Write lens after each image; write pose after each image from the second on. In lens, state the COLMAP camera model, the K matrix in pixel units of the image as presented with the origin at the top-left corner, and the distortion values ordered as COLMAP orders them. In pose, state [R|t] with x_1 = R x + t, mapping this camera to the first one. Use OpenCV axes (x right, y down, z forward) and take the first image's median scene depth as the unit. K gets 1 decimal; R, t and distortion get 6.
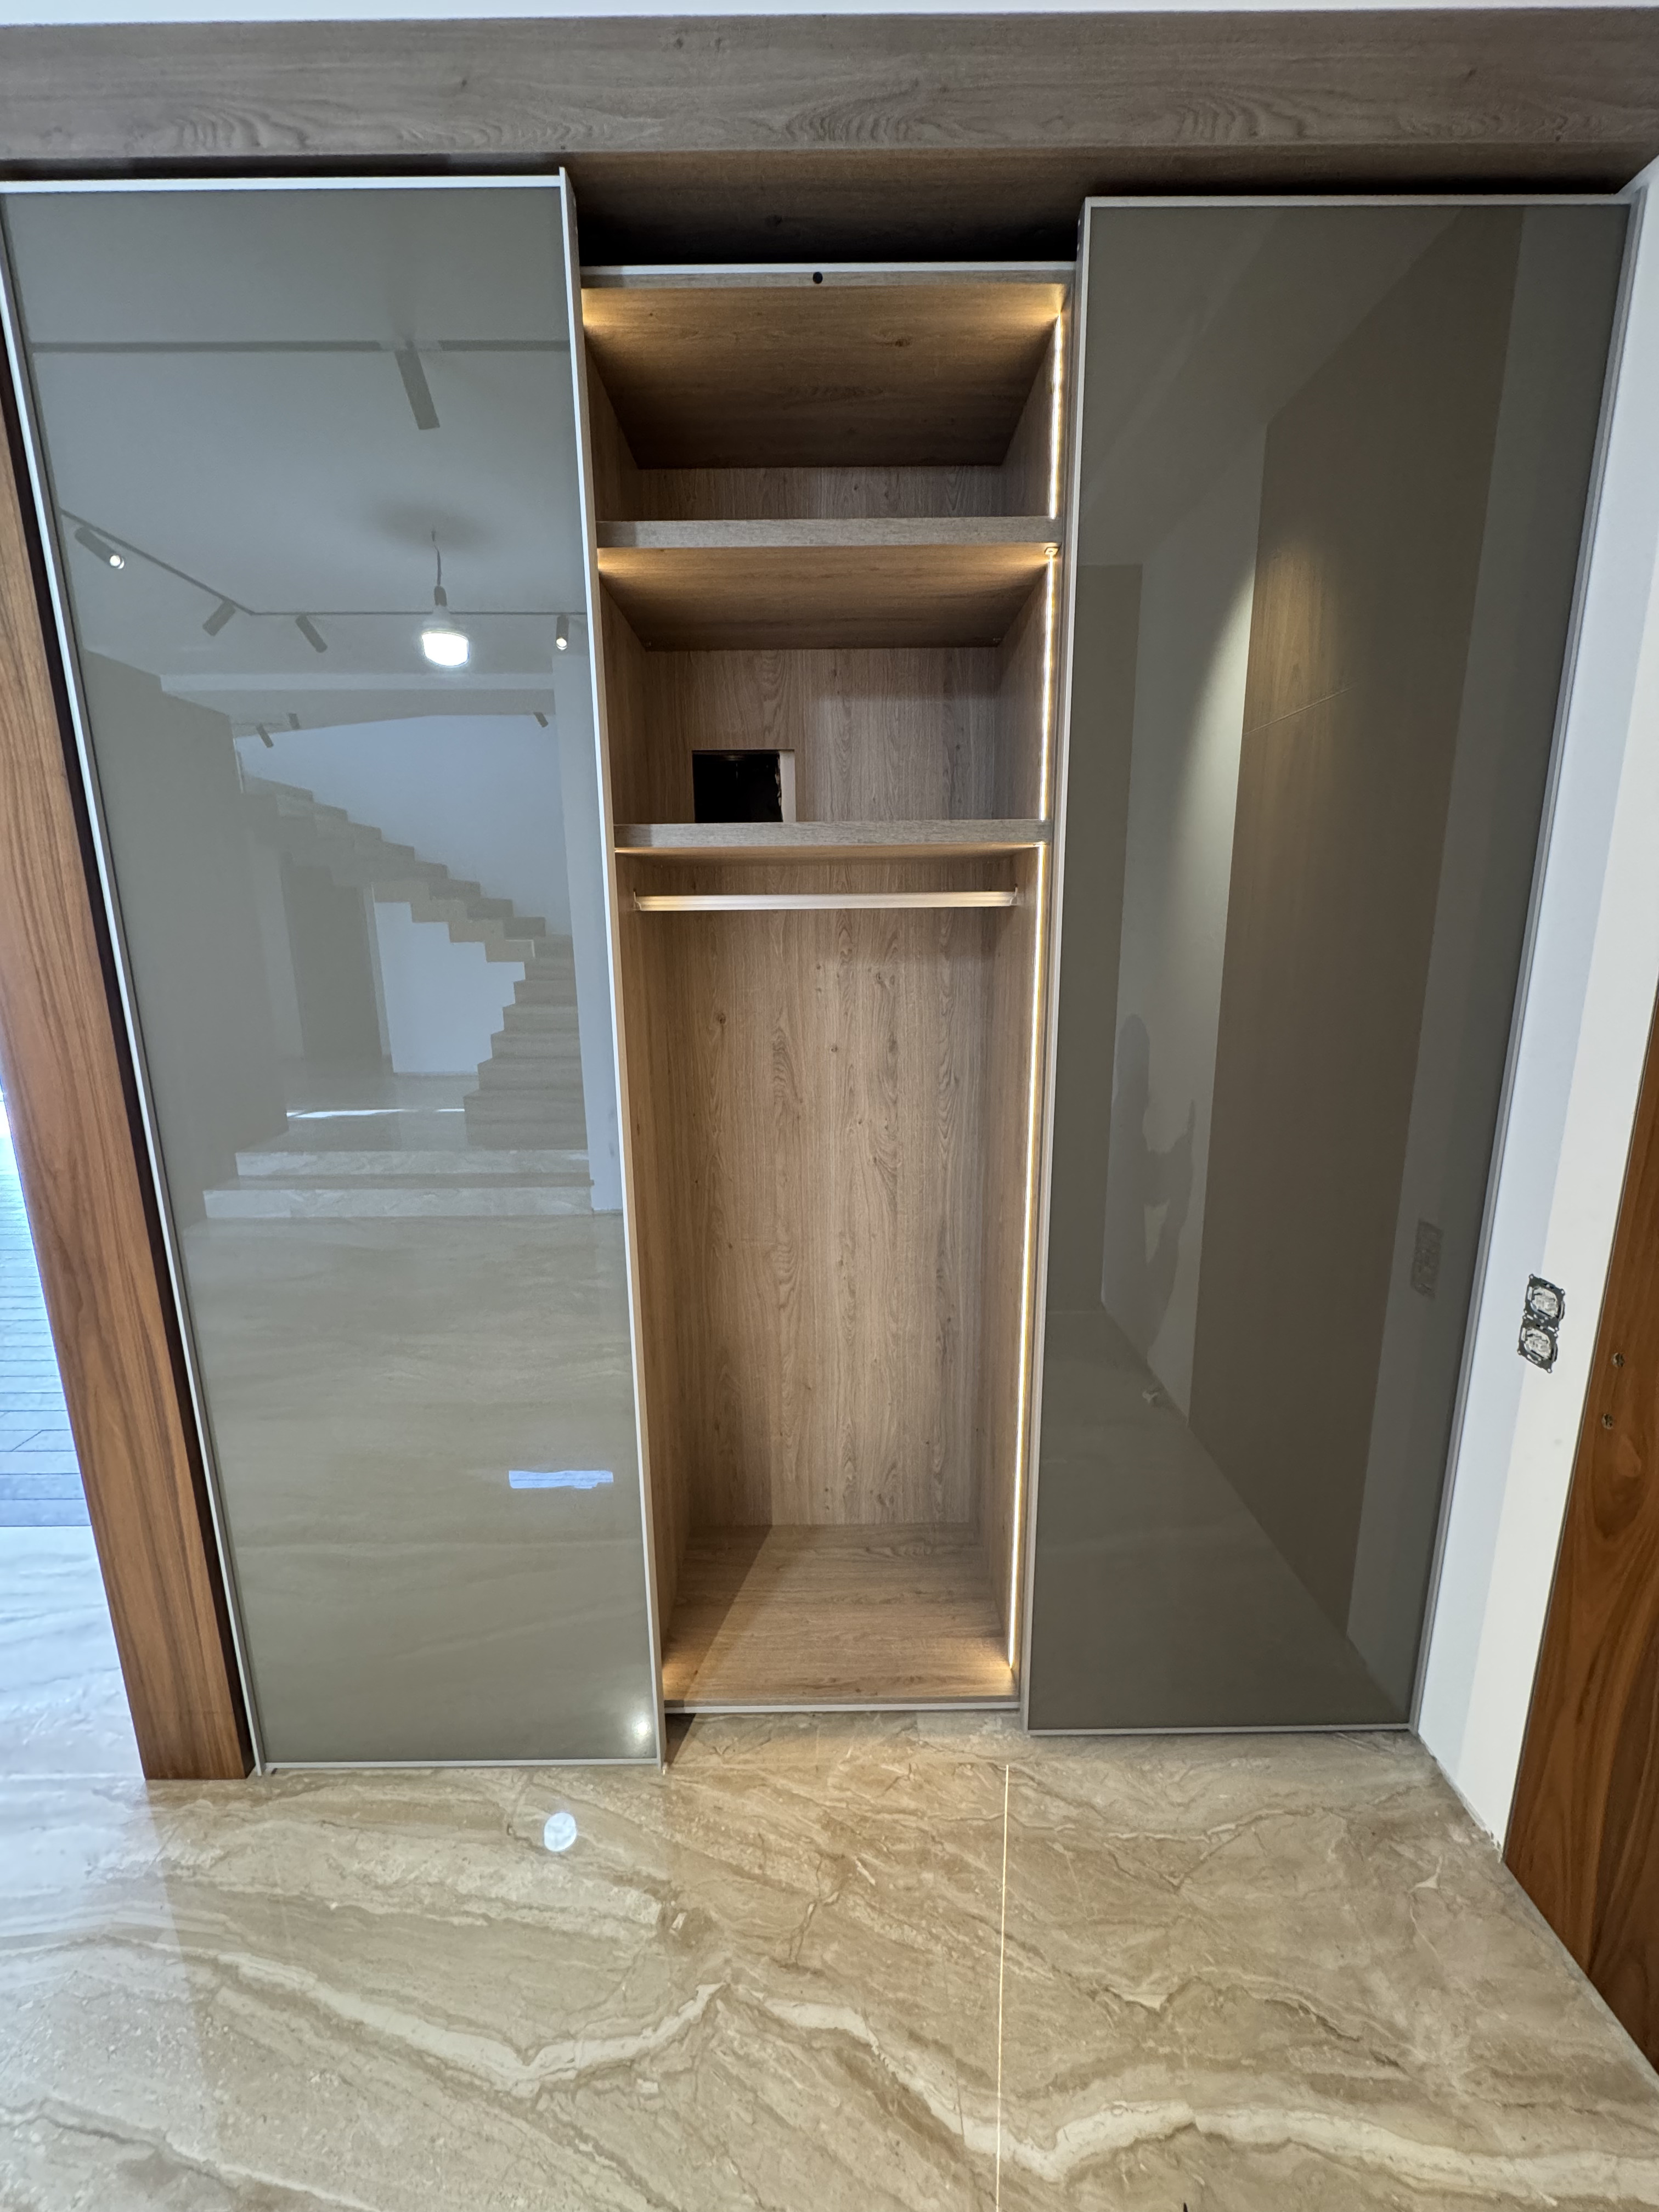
lens RADIAL K [[874.0, 0, 834.3], [0, 874.0, 1105.6], [0, 0, 1]] dist [-0.004246, 0.001087]
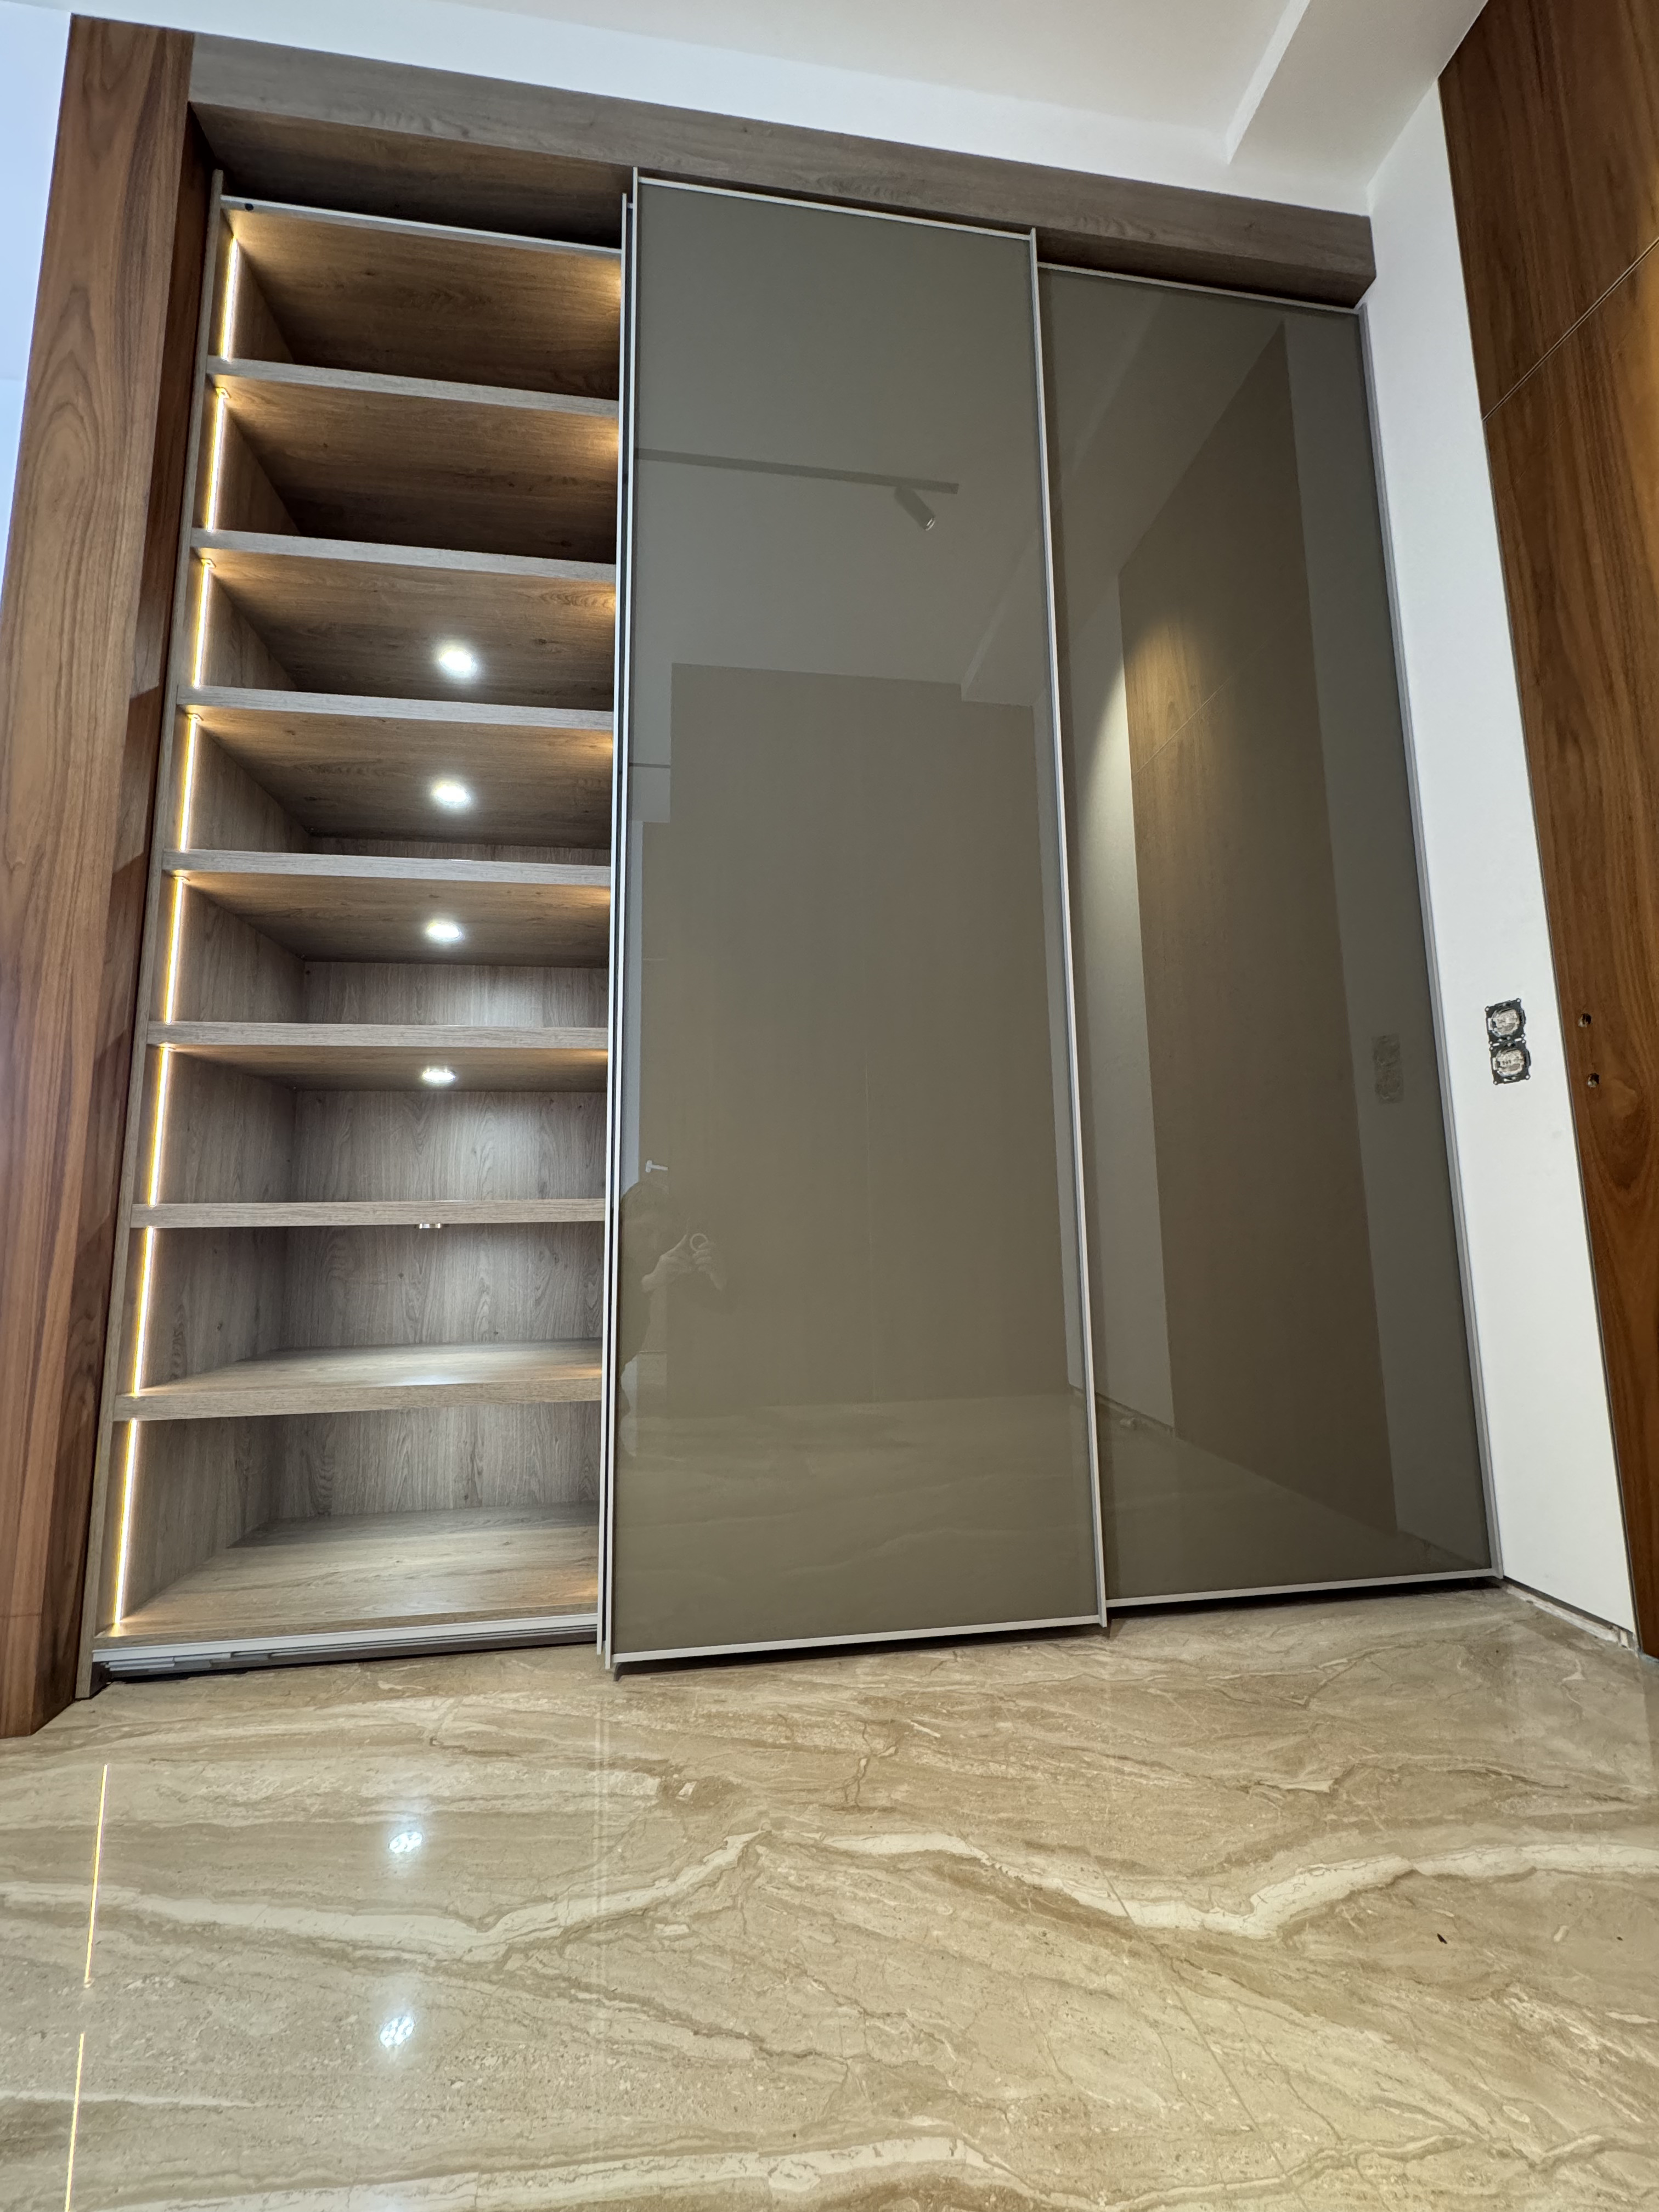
lens RADIAL K [[874.0, 0, 833.5], [0, 874.0, 1107.0], [0, 0, 1]] dist [-0.004246, 0.001087]
pose [[0.990996, 0.012435, 0.133310, -0.161747], [0.032066, 0.944657, -0.326490, 0.641315], [-0.129992, 0.327825, 0.935752, 0.117612]]
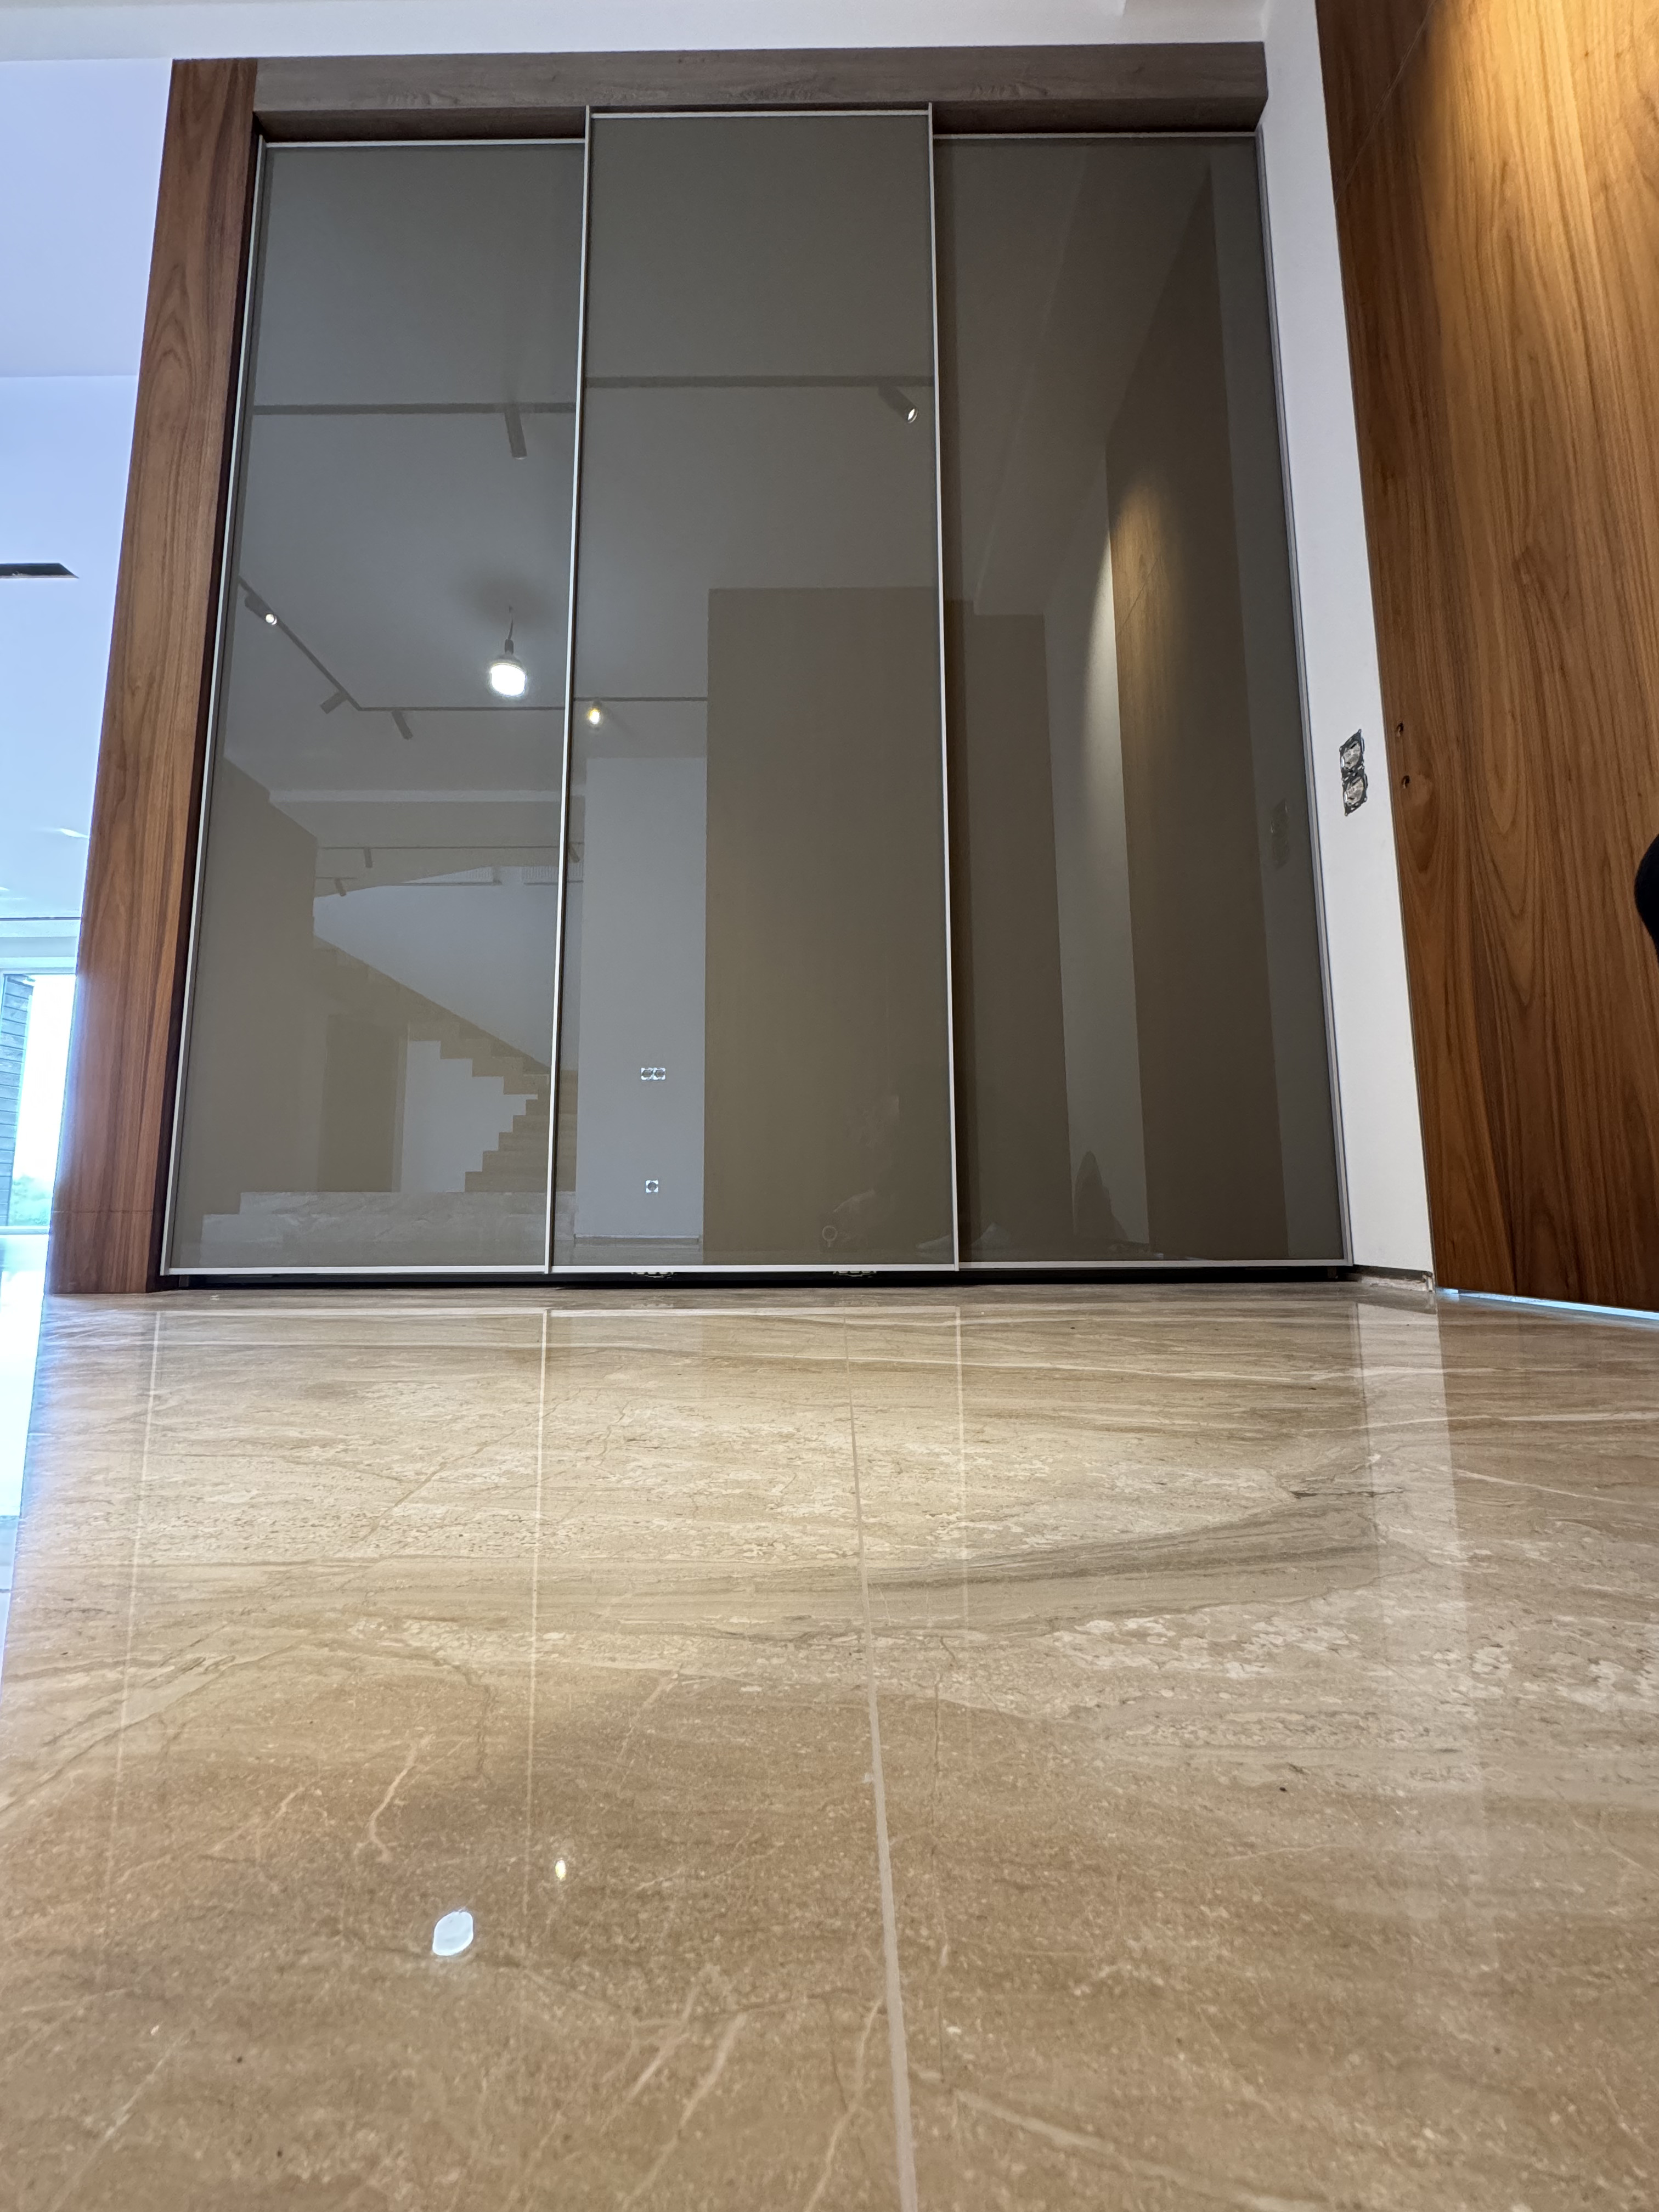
lens RADIAL K [[874.0, 0, 837.7], [0, 874.0, 1116.4], [0, 0, 1]] dist [-0.004246, 0.001087]
pose [[0.999950, 0.001930, -0.009854, 0.123759], [-0.004989, 0.947153, -0.320742, 1.049637], [0.008714, 0.320775, 0.947115, 0.025722]]
